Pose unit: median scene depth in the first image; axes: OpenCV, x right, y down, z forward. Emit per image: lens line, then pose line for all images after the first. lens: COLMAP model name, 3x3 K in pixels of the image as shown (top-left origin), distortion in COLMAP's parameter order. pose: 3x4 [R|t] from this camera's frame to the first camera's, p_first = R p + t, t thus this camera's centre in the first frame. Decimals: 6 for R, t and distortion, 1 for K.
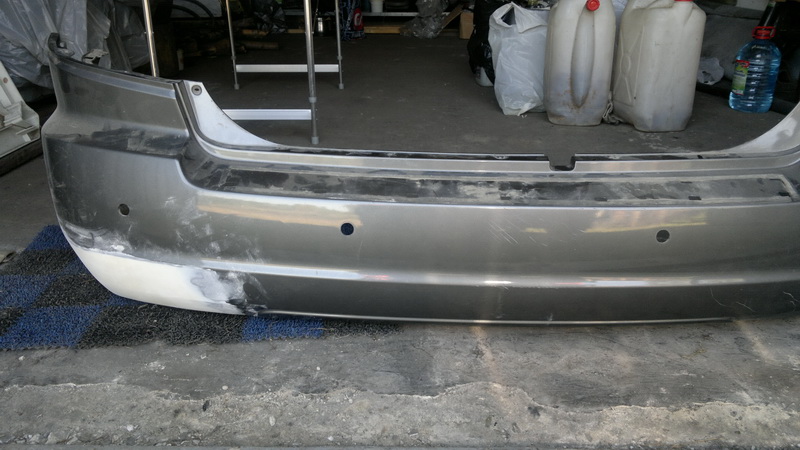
lens RADIAL K [[670.1, 0, 393.7], [0, 670.1, 225.1], [0, 0, 1]] dist [0.075681, -0.125846]
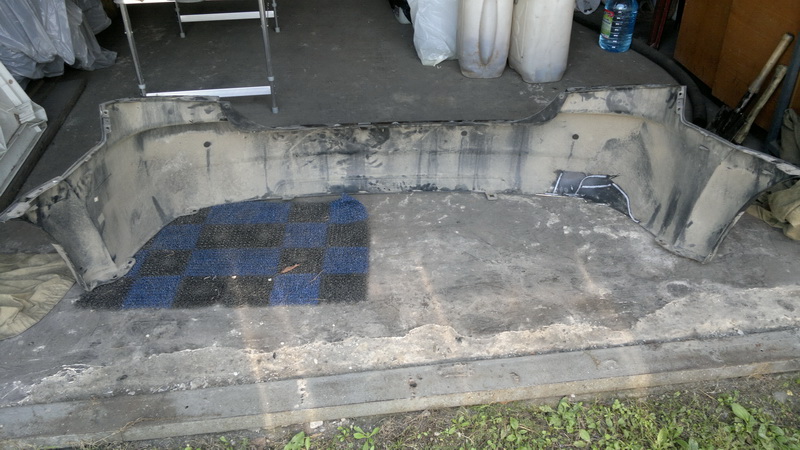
lens RADIAL K [[670.1, 0, 395.3], [0, 670.1, 221.9], [0, 0, 1]] dist [0.075681, -0.125846]
pose [[0.989659, -0.082902, 0.117054, -0.129757], [0.056377, 0.975201, 0.214018, -0.380935], [-0.131894, -0.205206, 0.969791, -0.589705]]
